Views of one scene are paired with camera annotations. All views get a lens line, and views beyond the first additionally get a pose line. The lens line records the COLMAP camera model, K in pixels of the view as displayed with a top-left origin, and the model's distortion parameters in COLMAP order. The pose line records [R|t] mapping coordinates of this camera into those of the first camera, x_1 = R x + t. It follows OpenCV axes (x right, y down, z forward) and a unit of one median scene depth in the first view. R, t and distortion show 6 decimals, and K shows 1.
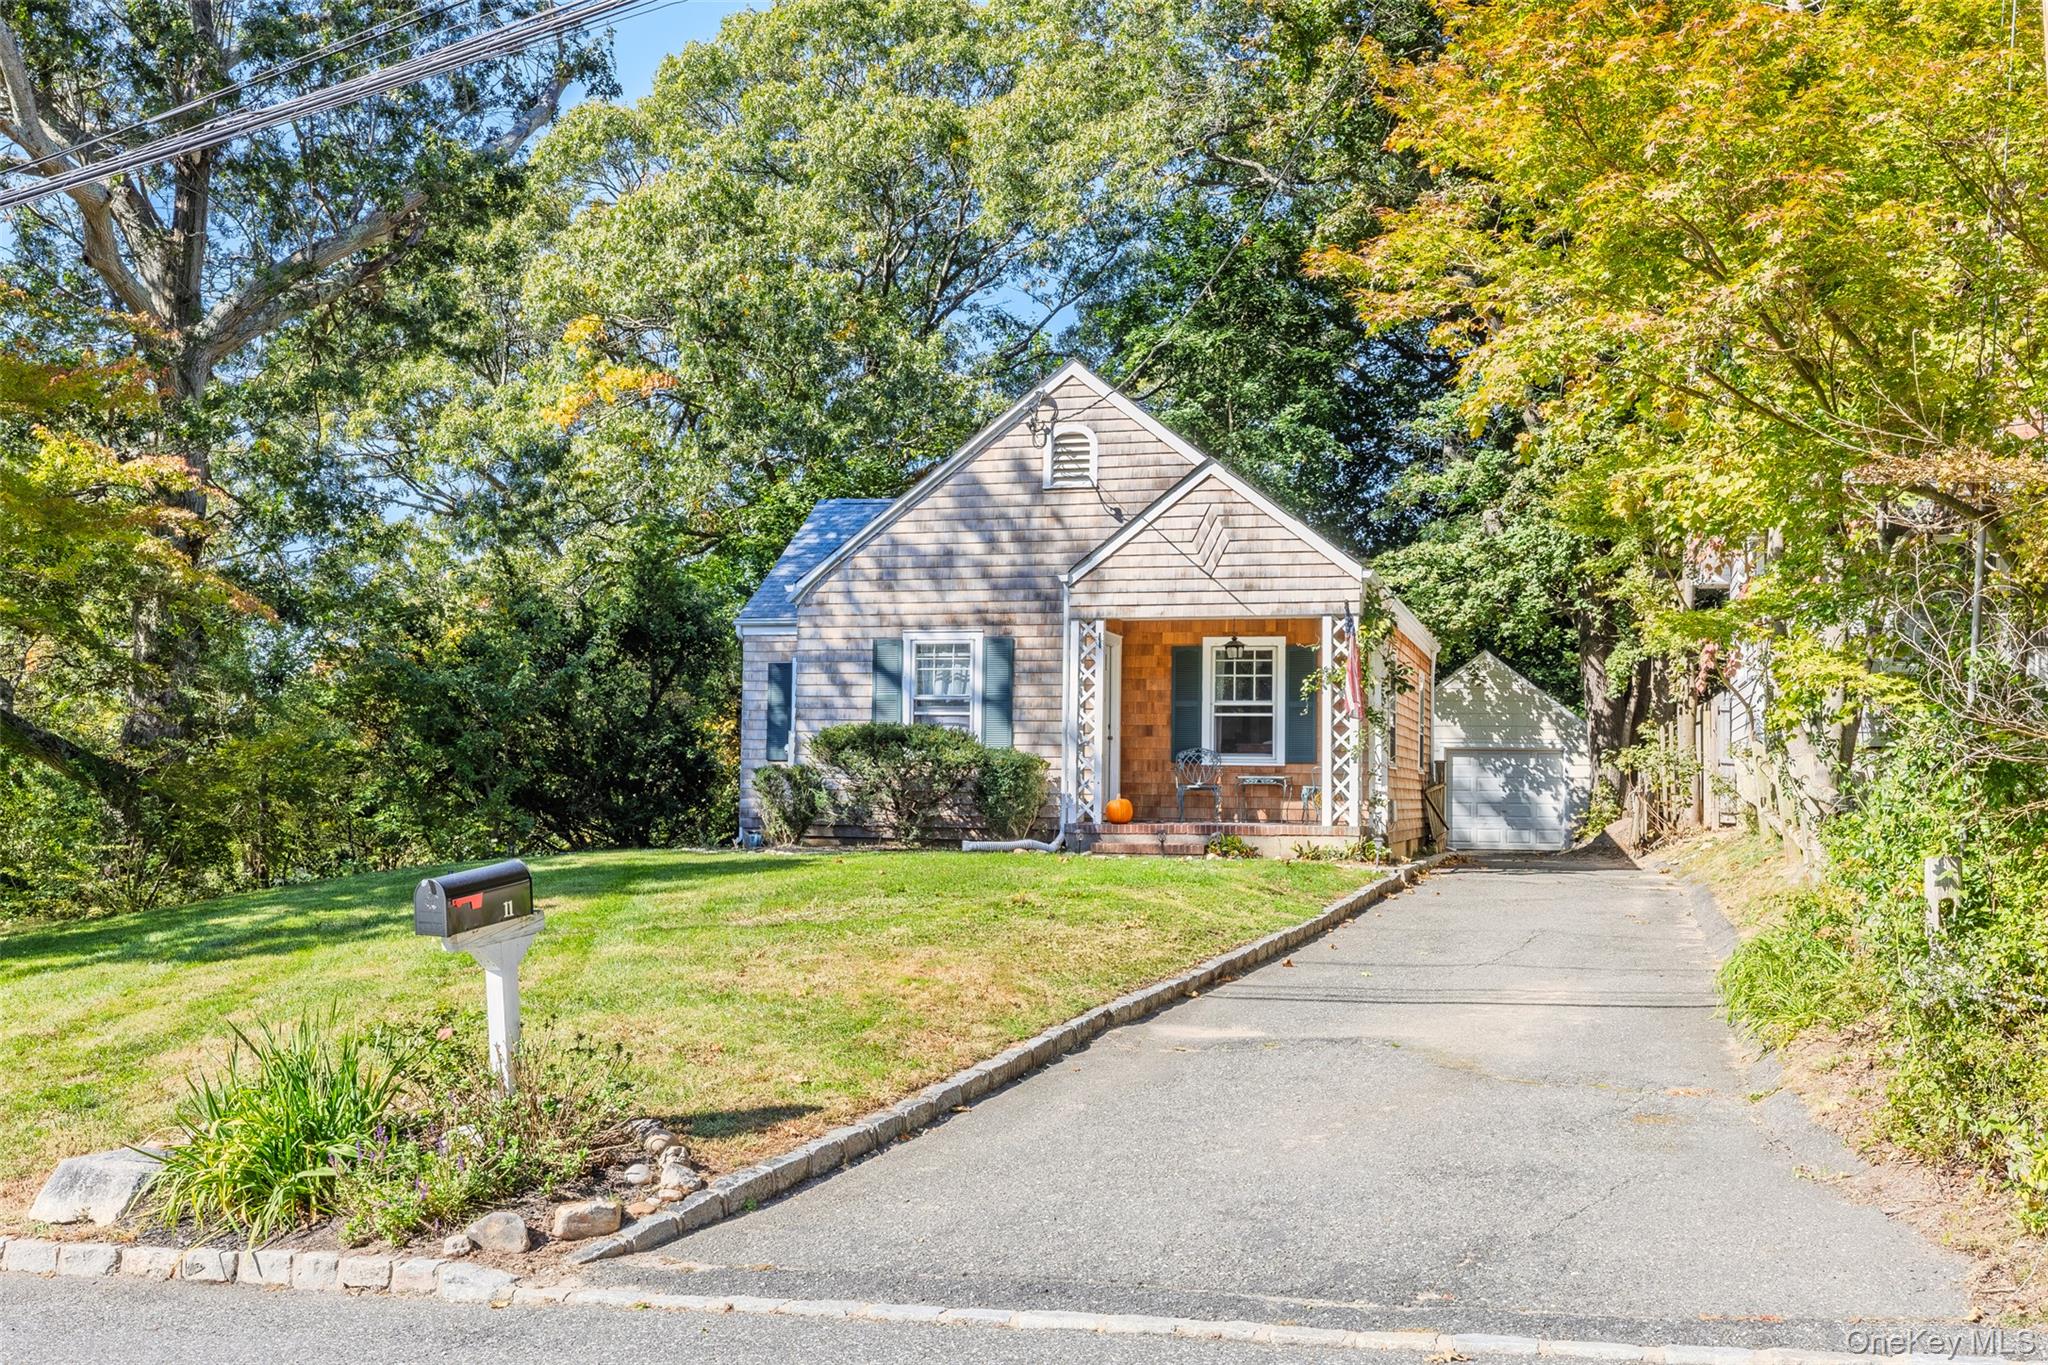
lens RADIAL K [[1810.0, 0, 1024.0], [0, 1810.0, 682.5], [0, 0, 1]] dist [-0.007057, -0.003087]
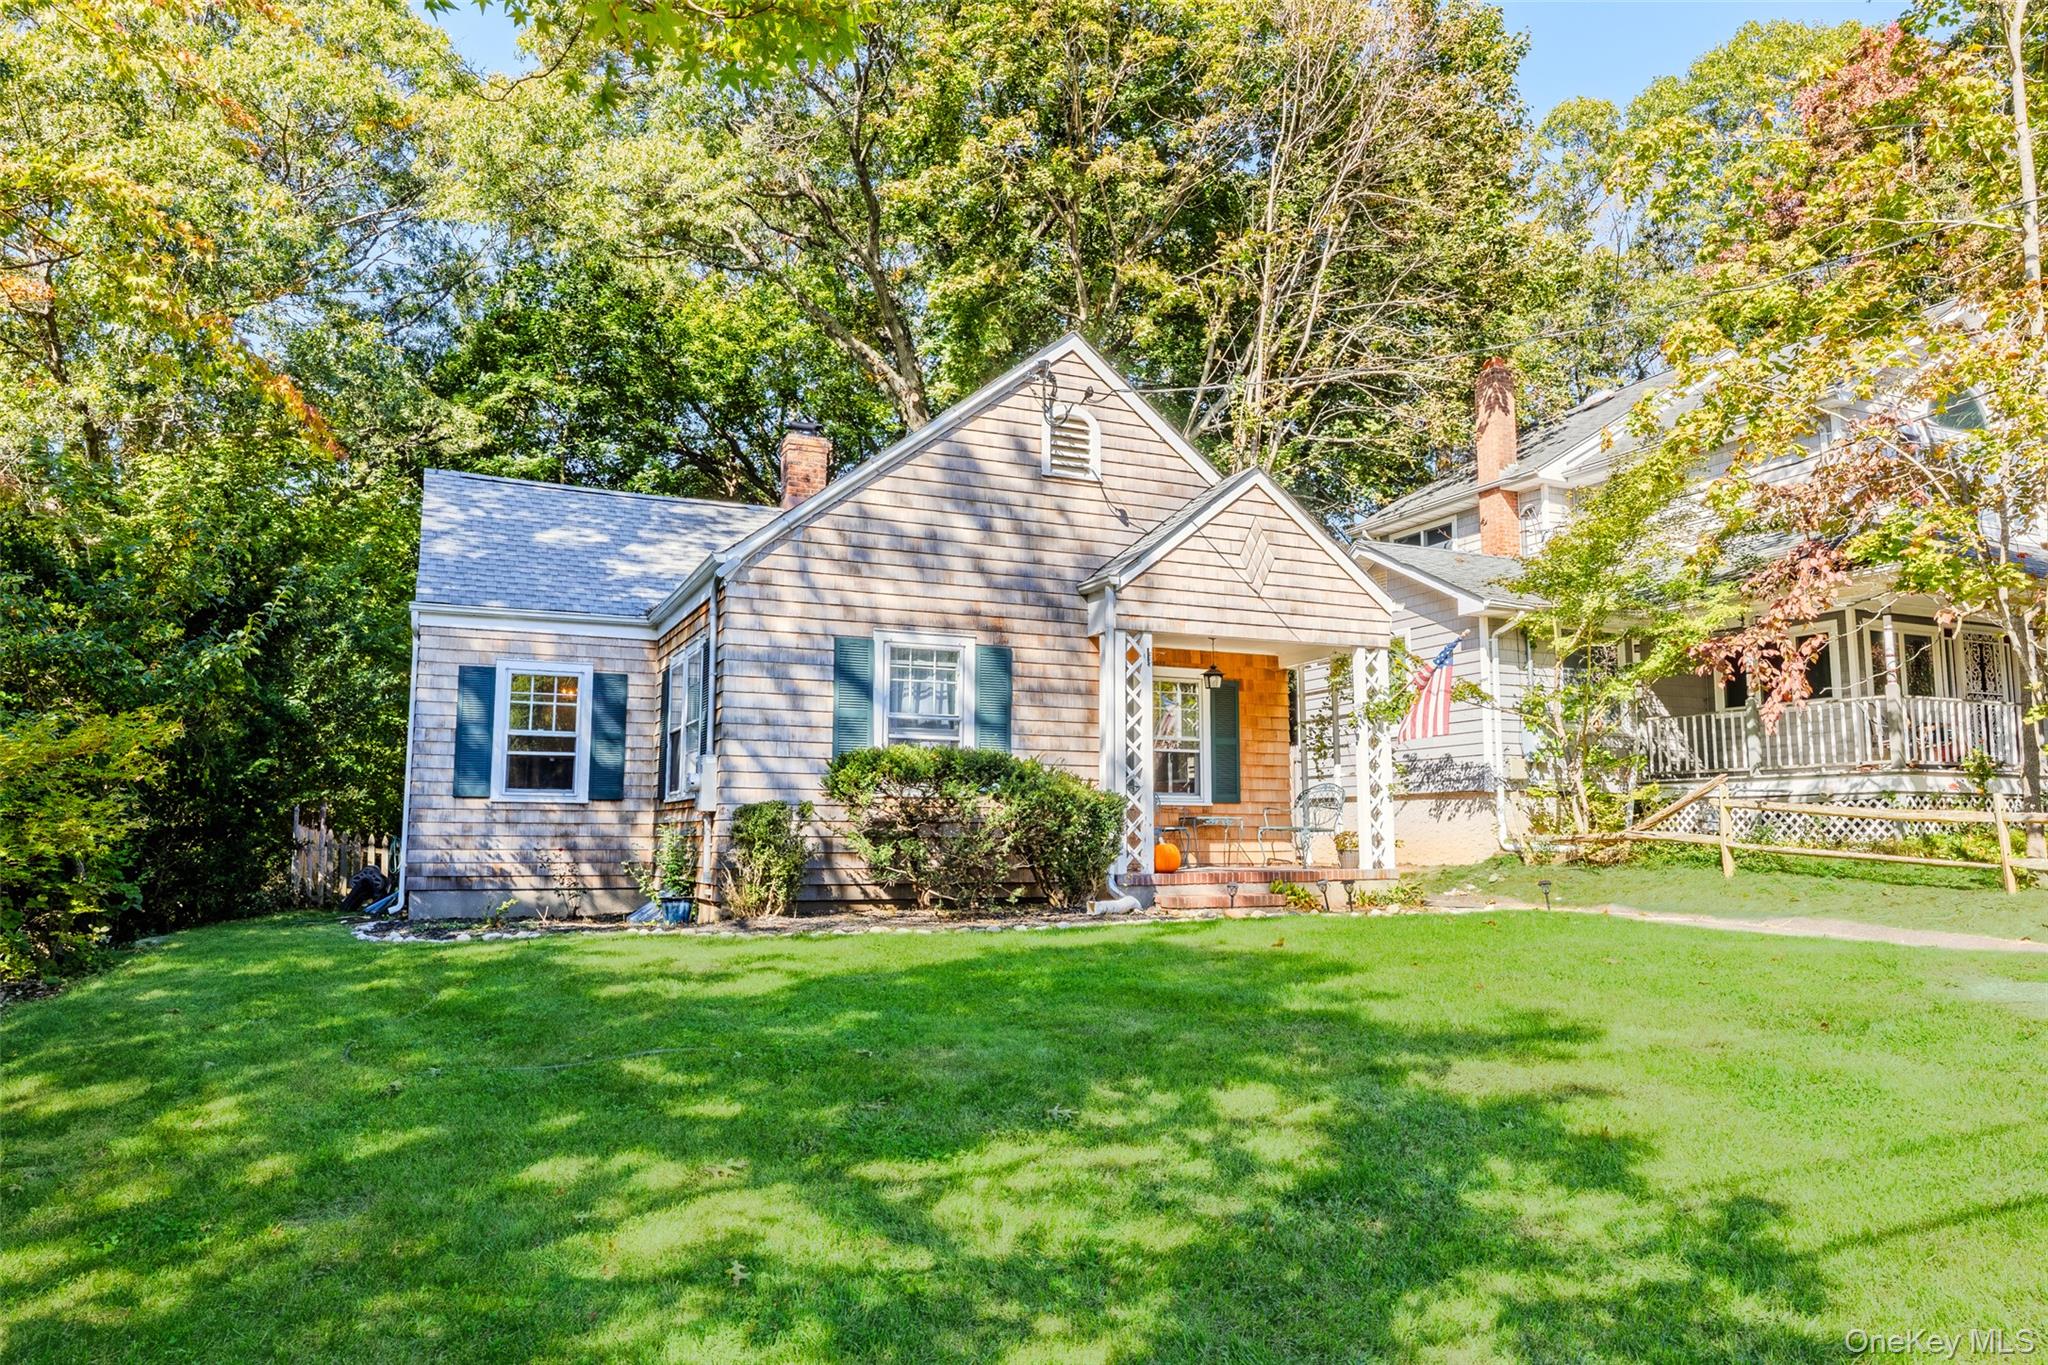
lens RADIAL K [[1360.4, 0, 1024.0], [0, 1360.4, 682.5], [0, 0, 1]] dist [0.007821, 0.000411]
pose [[0.761016, 0.061509, 0.645811, -0.397856], [-0.030378, 0.997782, -0.059235, 0.027193], [-0.648022, 0.025460, 0.761196, 0.522759]]
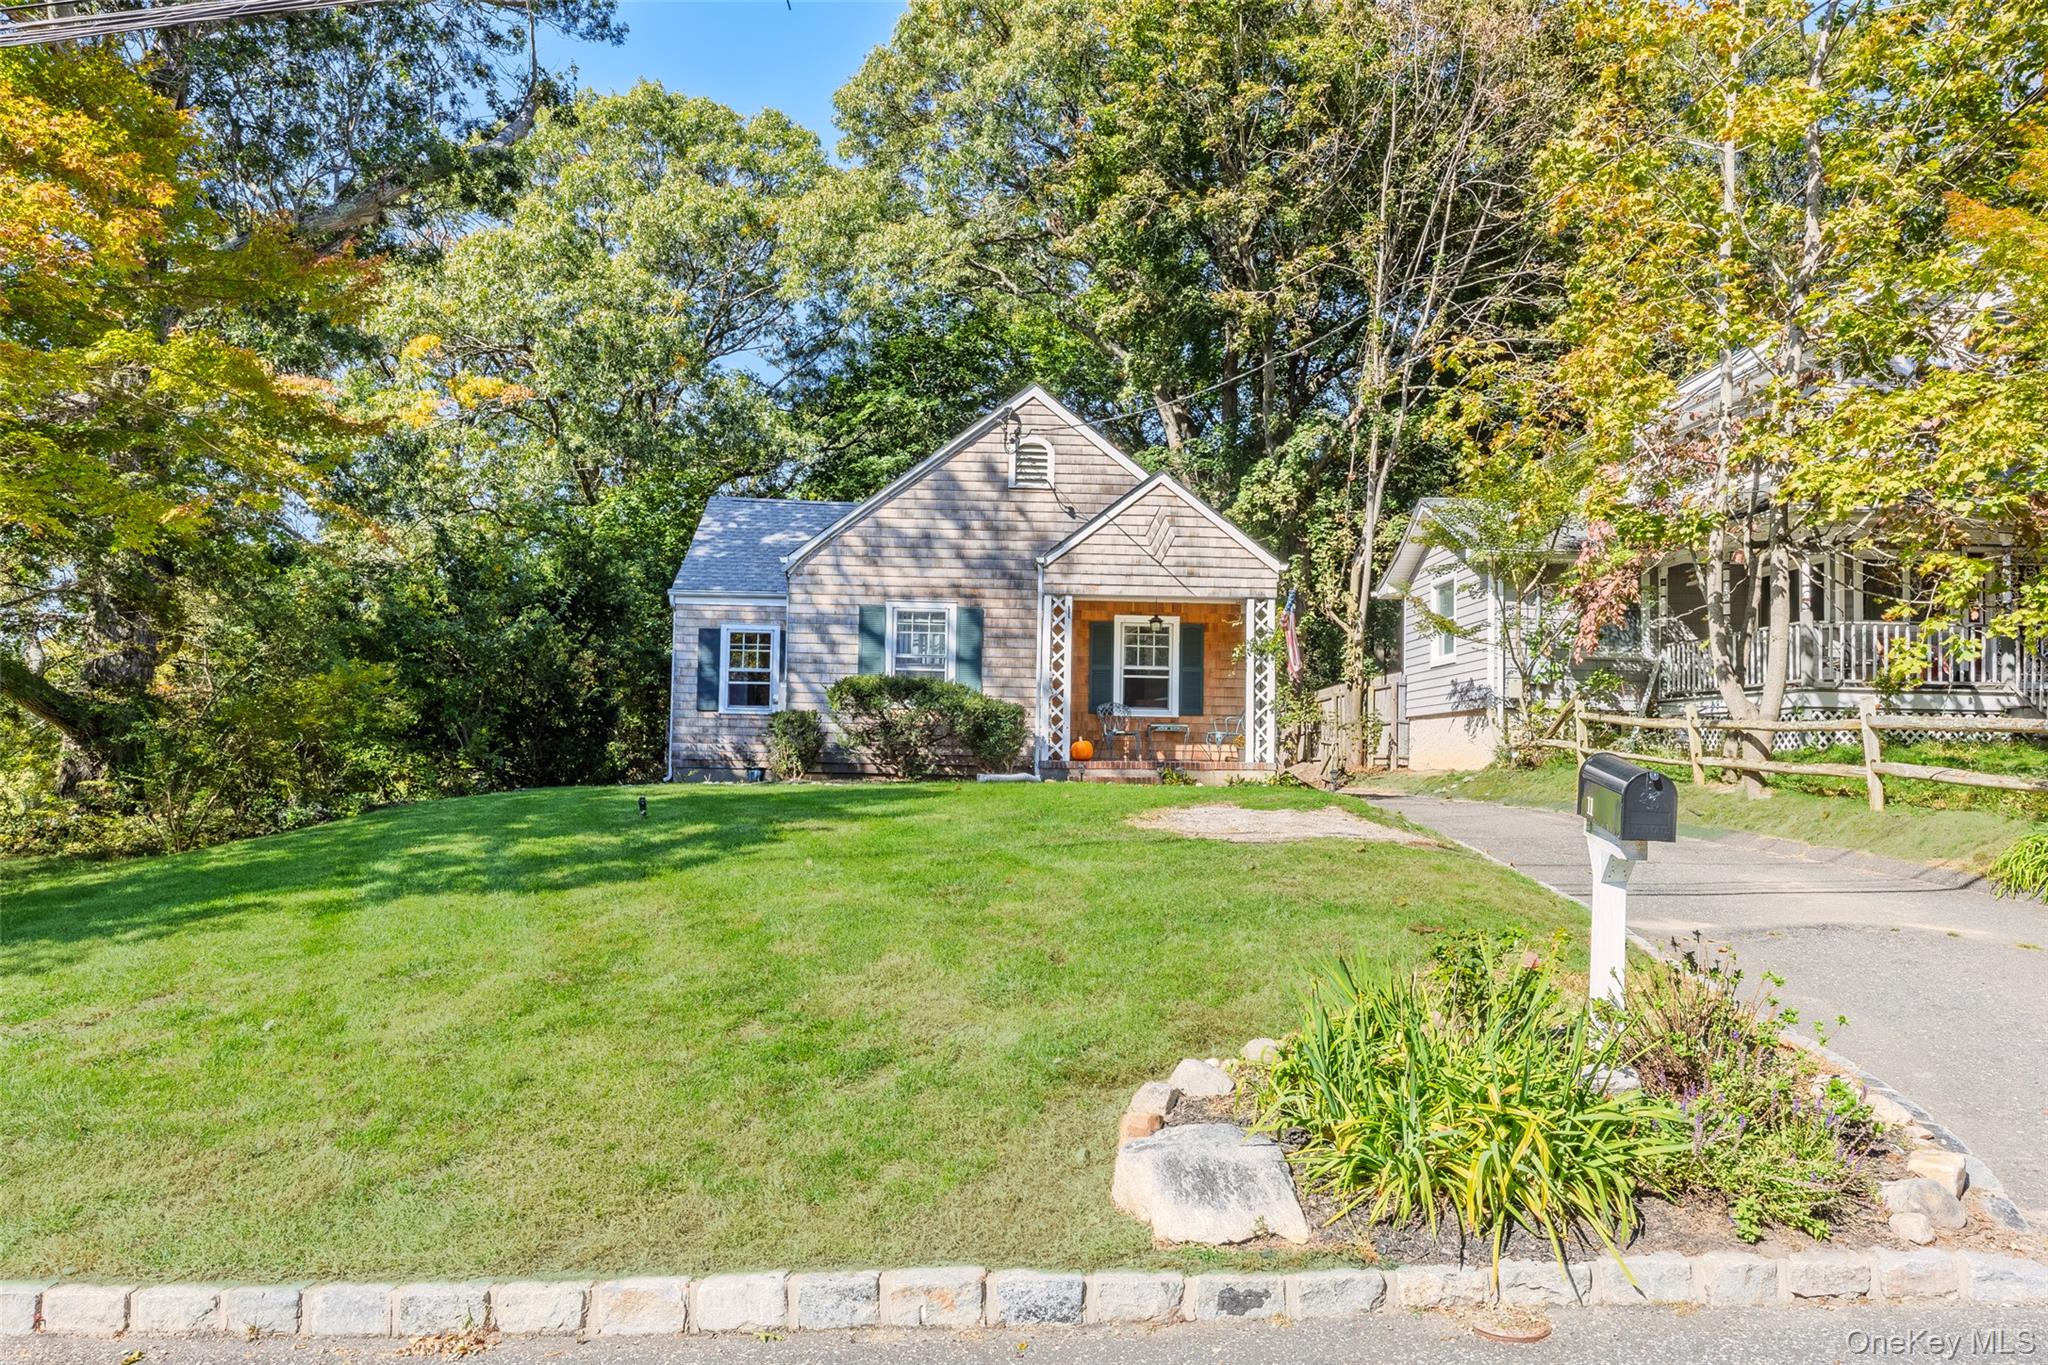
lens RADIAL K [[1281.6, 0, 1024.0], [0, 1281.6, 682.5], [0, 0, 1]] dist [-0.003921, -0.000291]
pose [[0.948139, 0.021898, 0.317101, -0.250115], [-0.023265, 0.999729, 0.000524, 0.023684], [-0.317003, -0.007874, 0.948392, 0.174107]]
